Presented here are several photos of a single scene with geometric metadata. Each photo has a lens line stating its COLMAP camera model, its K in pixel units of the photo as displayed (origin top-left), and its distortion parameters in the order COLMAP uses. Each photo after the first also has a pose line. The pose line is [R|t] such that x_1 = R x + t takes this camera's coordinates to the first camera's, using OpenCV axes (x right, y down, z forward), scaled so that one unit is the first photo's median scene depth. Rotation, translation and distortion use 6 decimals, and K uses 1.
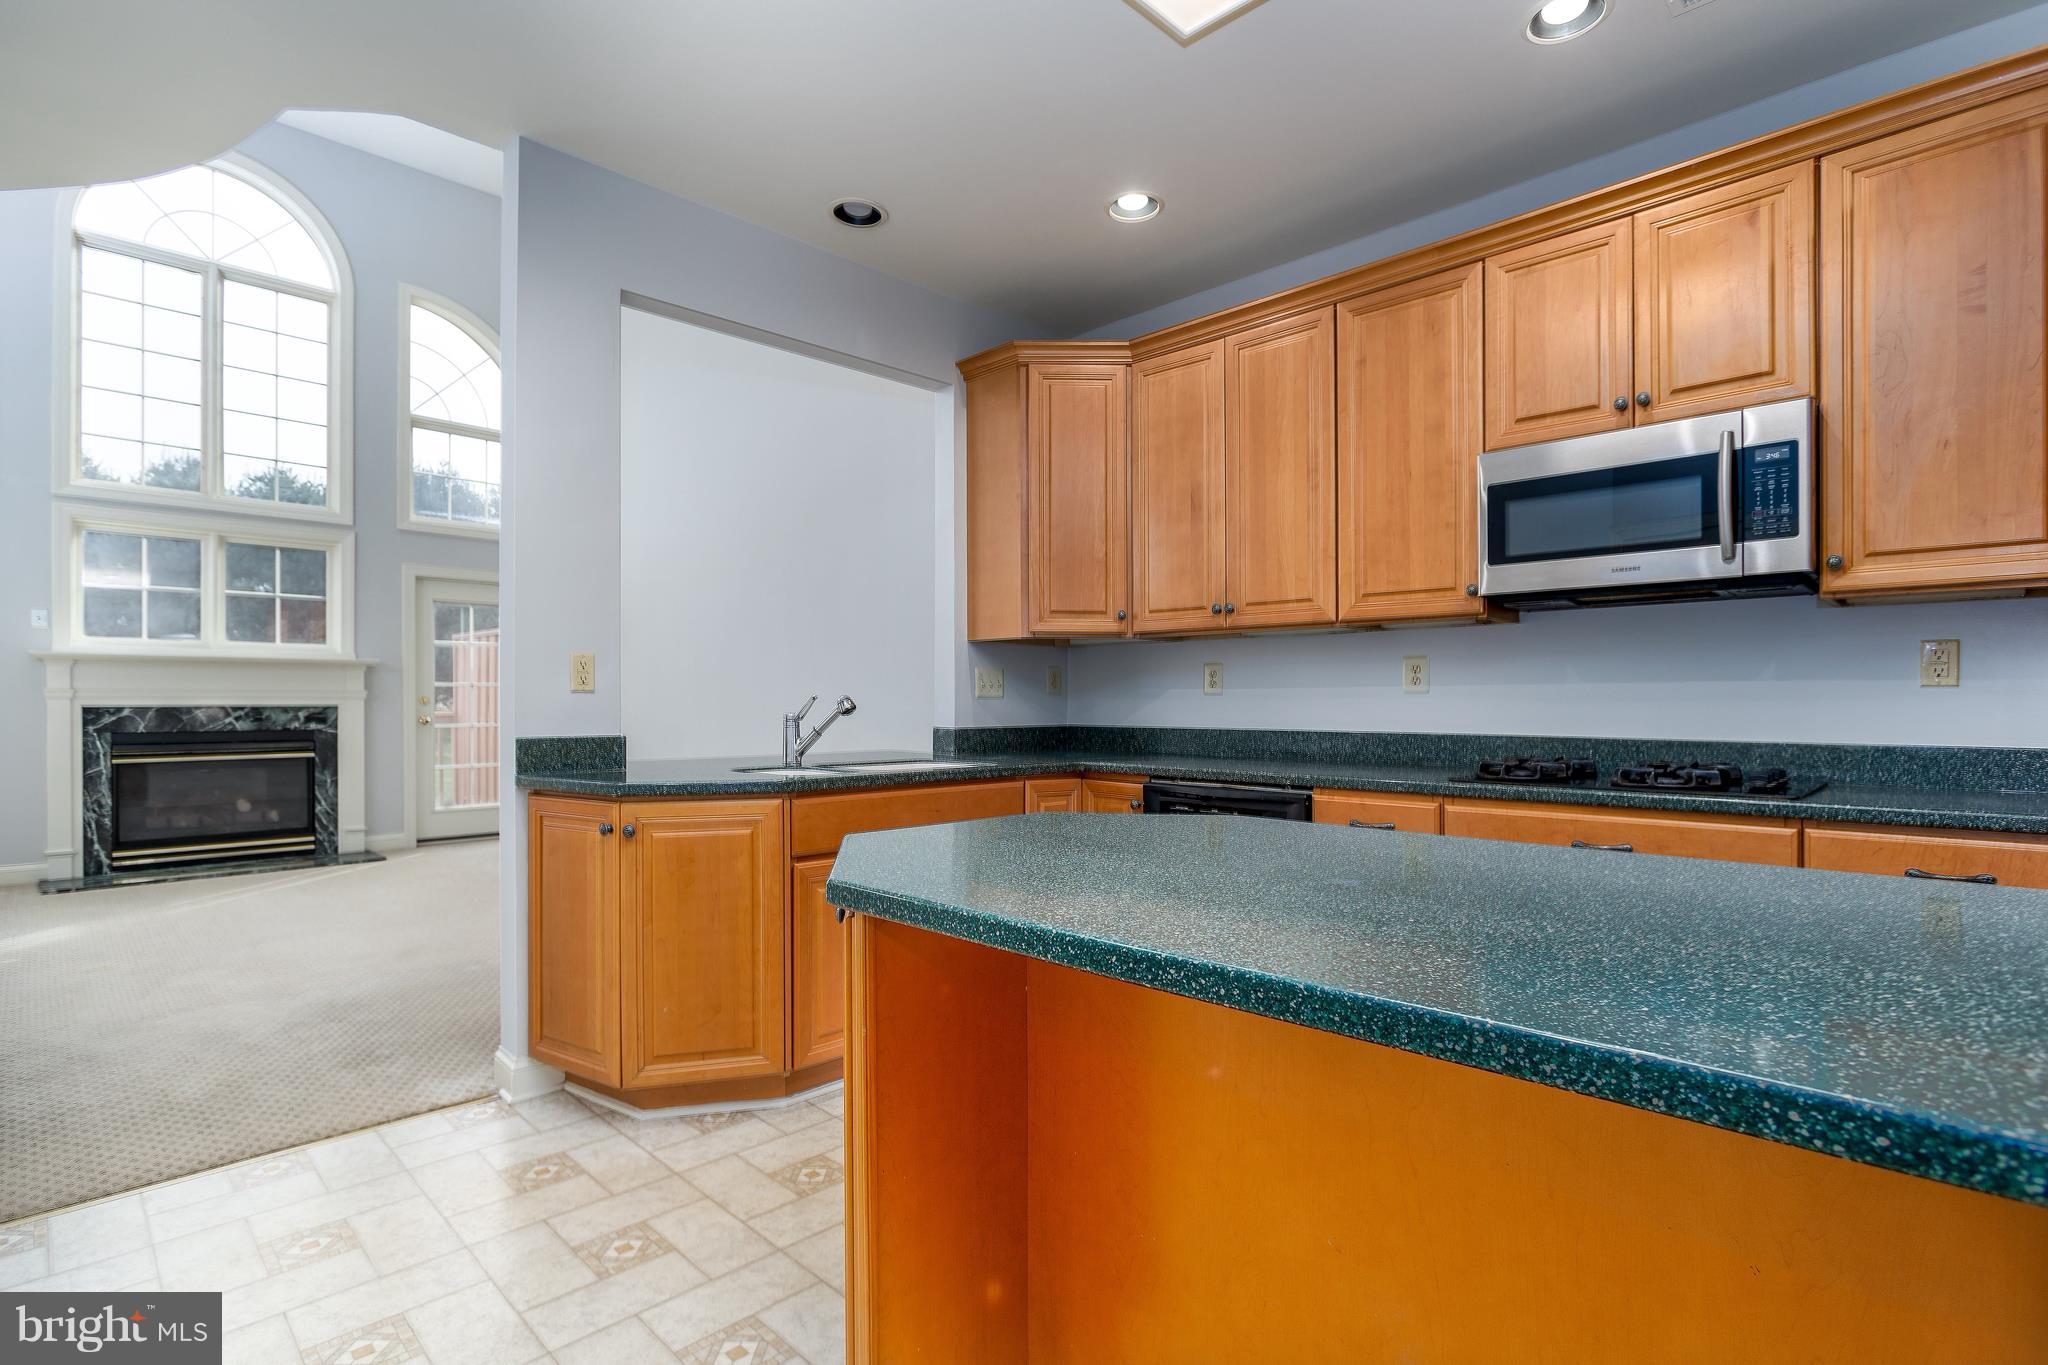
lens RADIAL K [[990.5, 0, 1030.3], [0, 990.5, 716.0], [0, 0, 1]] dist [-0.013065, 0.006962]
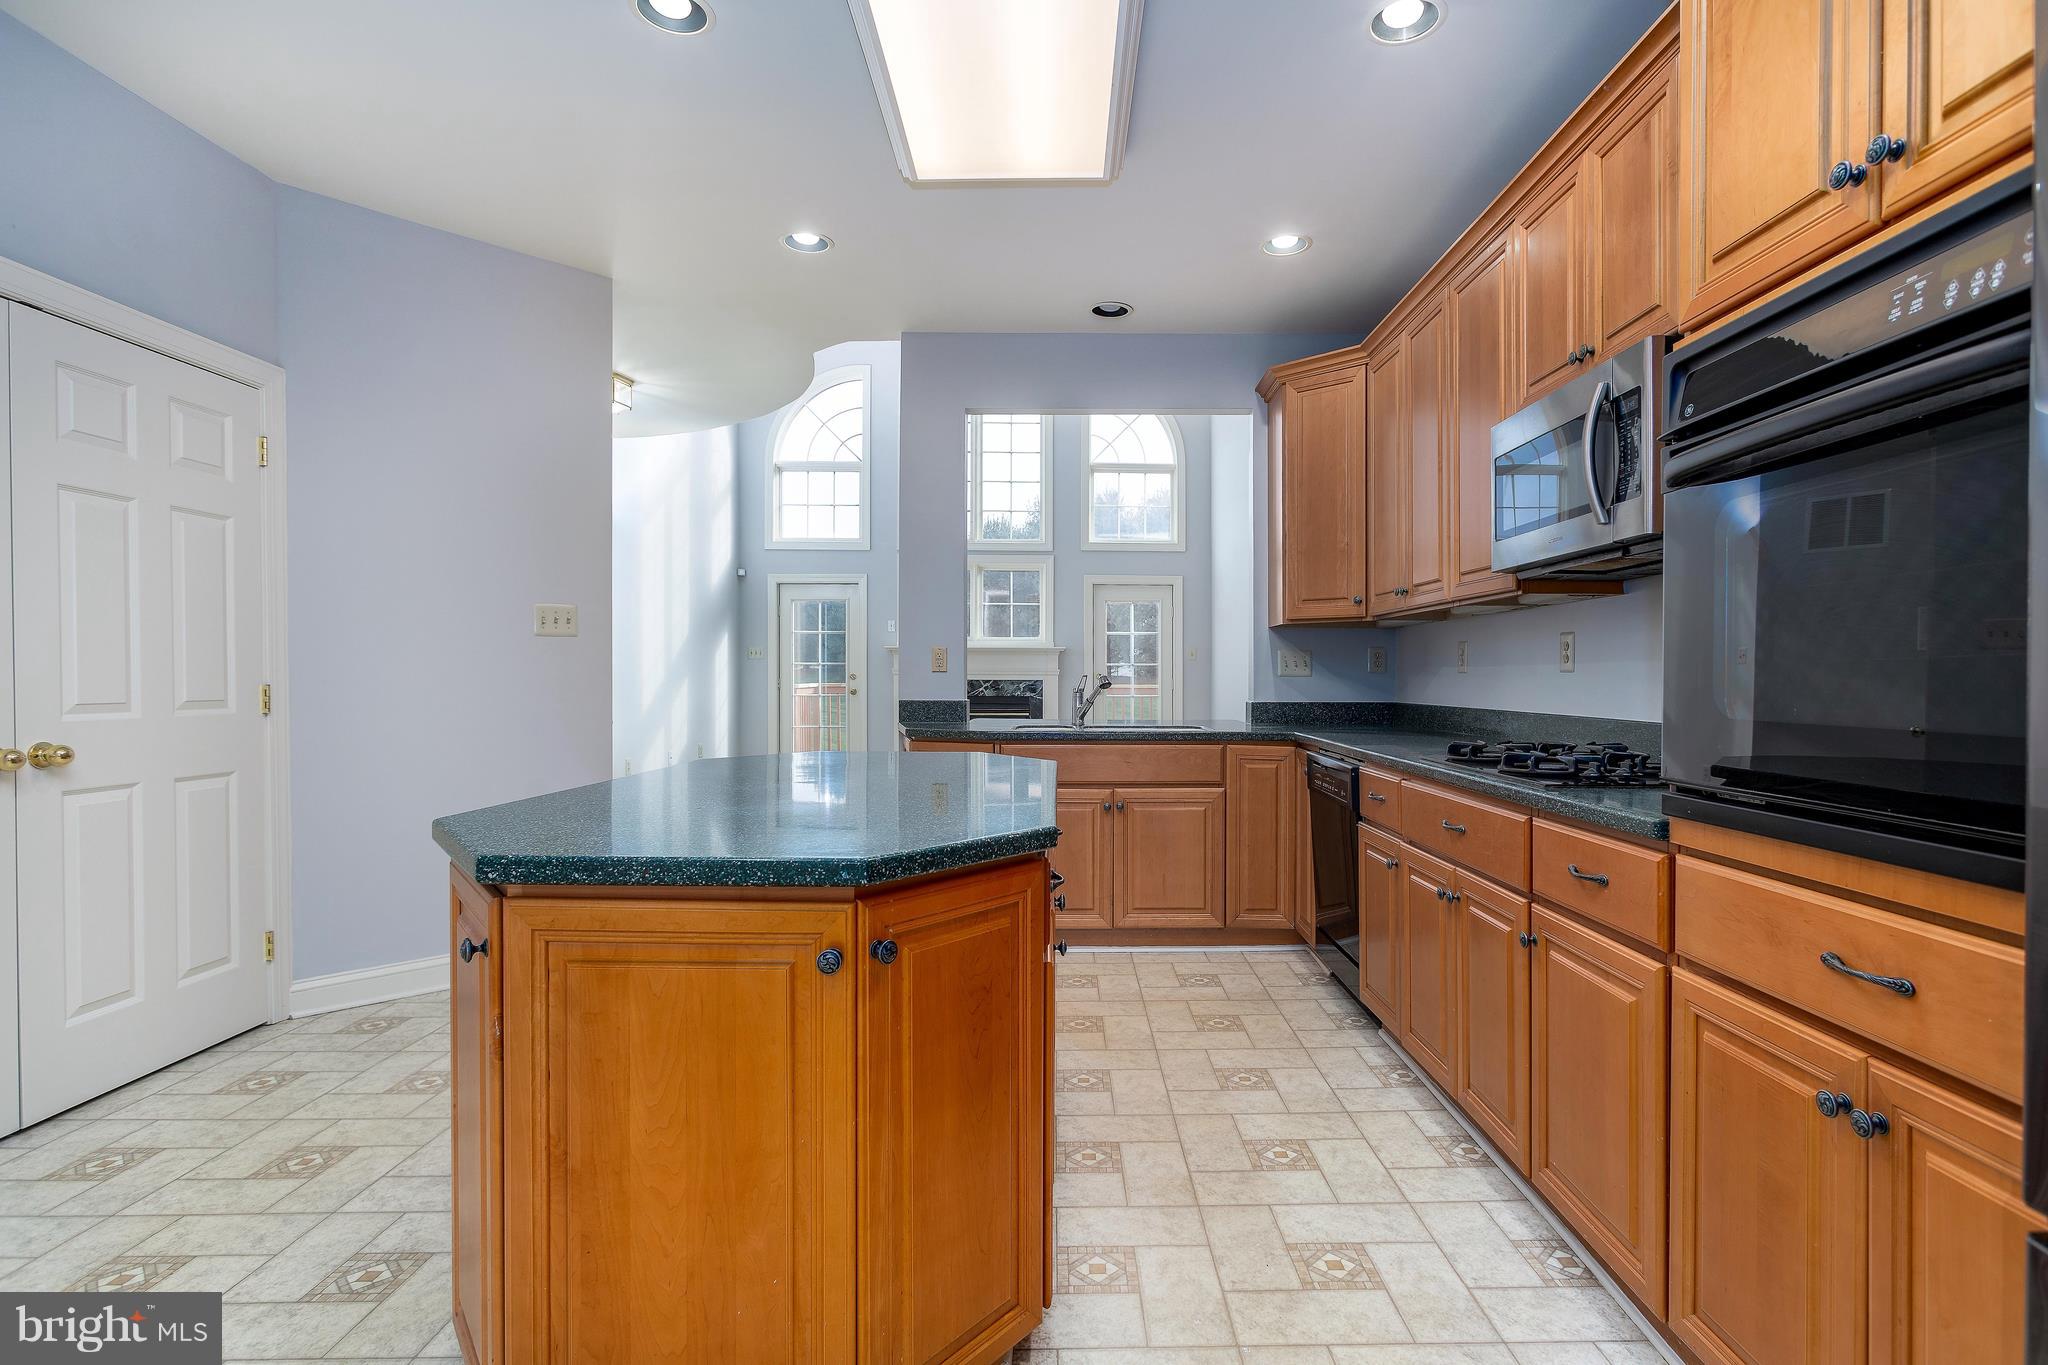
lens RADIAL K [[1008.0, 0, 1098.5], [0, 1008.0, 709.6], [0, 0, 1]] dist [-0.021730, -0.000435]
pose [[0.728267, 0.024462, -0.684856, 0.400605], [-0.012550, 0.999671, 0.022362, -0.001797], [0.685178, -0.007691, 0.728335, 0.004305]]
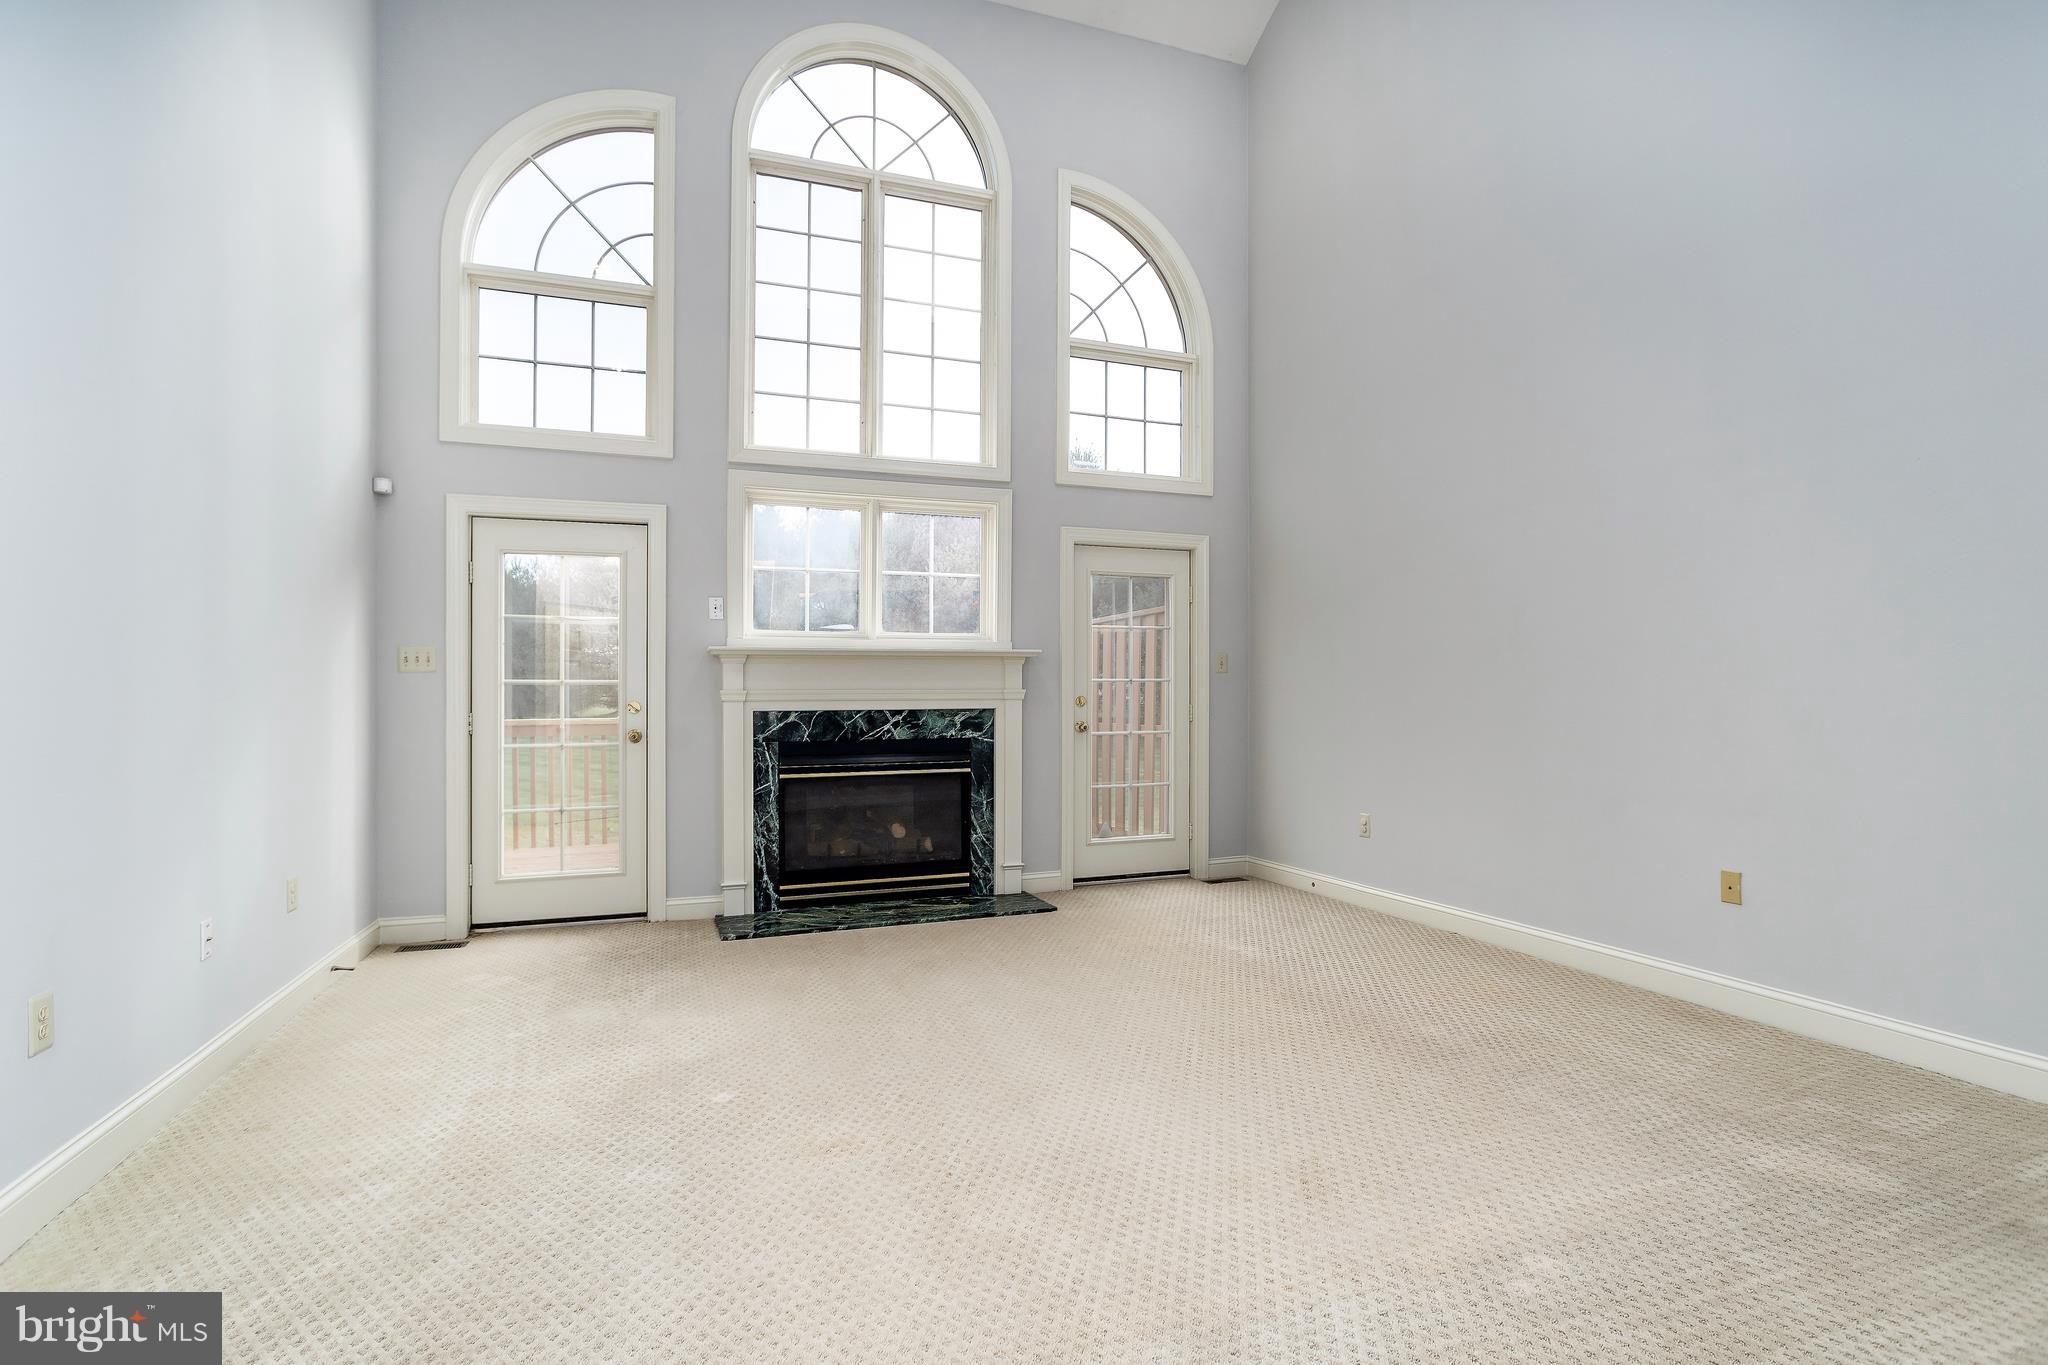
lens RADIAL K [[990.5, 0, 1028.9], [0, 990.5, 698.9], [0, 0, 1]] dist [-0.013065, 0.006962]
pose [[0.903454, -0.010169, -0.428564, -0.387355], [0.001931, 0.999805, -0.019654, -0.002890], [0.428680, 0.016929, 0.903298, 0.335889]]
